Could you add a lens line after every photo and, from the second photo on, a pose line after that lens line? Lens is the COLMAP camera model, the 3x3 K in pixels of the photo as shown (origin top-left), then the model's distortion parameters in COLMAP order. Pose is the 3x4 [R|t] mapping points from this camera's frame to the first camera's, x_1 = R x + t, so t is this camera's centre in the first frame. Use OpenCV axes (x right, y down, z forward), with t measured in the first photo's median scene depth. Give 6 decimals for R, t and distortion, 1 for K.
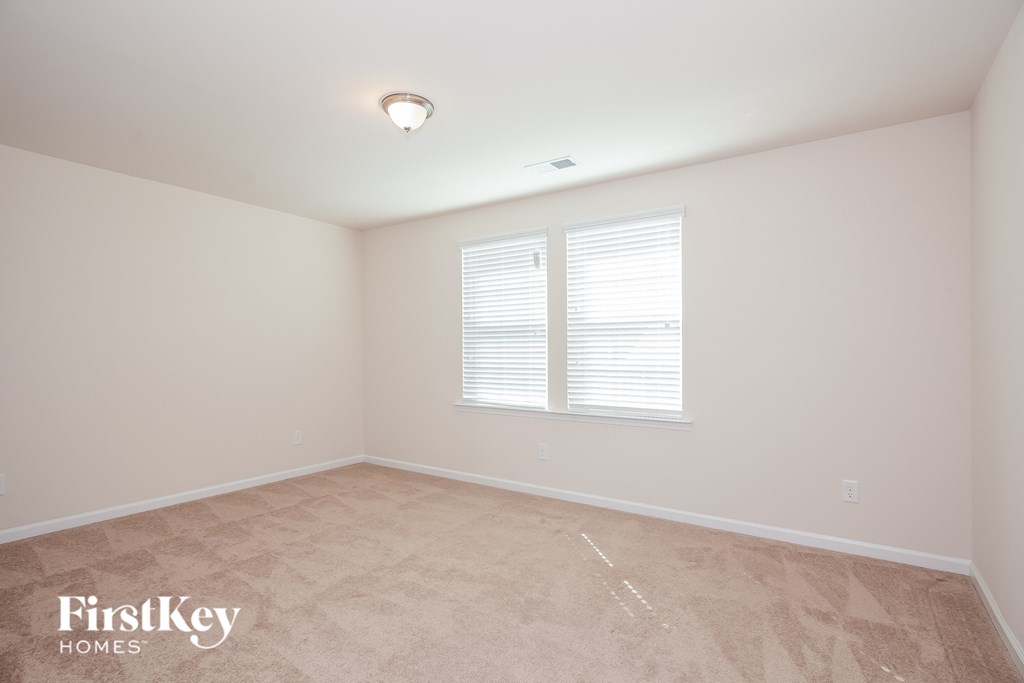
lens RADIAL K [[494.8, 0, 512.0], [0, 494.8, 341.5], [0, 0, 1]] dist [-0.005349, -0.000578]
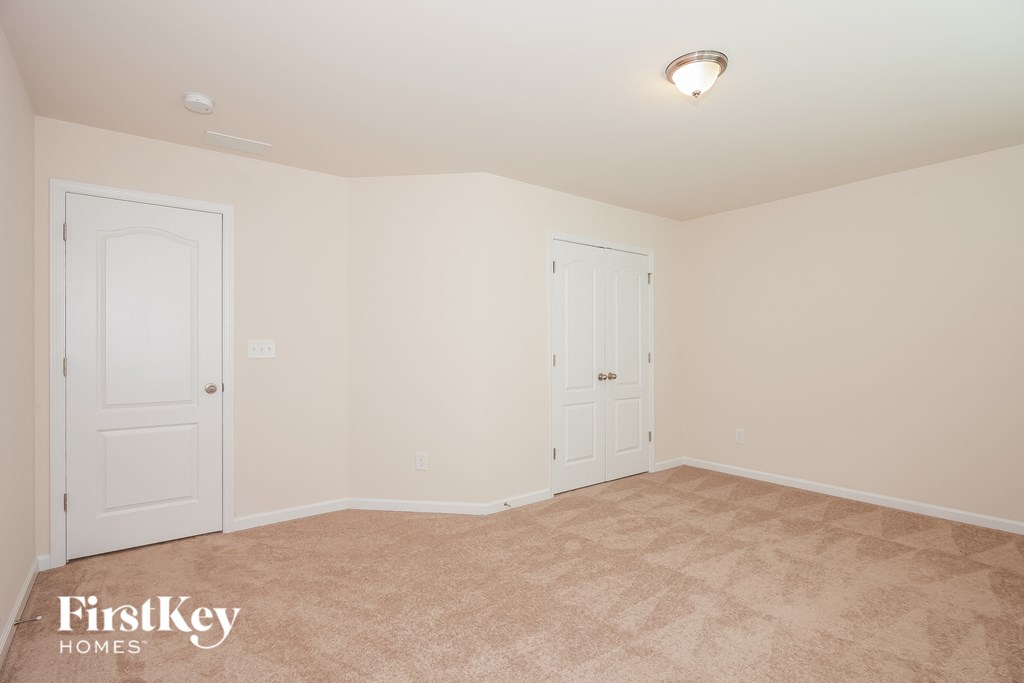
lens RADIAL K [[494.8, 0, 512.0], [0, 494.8, 341.5], [0, 0, 1]] dist [-0.005349, -0.000578]
pose [[-0.293739, -0.006546, -0.955863, 0.582936], [0.017759, 0.999767, -0.012304, 0.007655], [0.955721, -0.020589, -0.293554, 0.758818]]
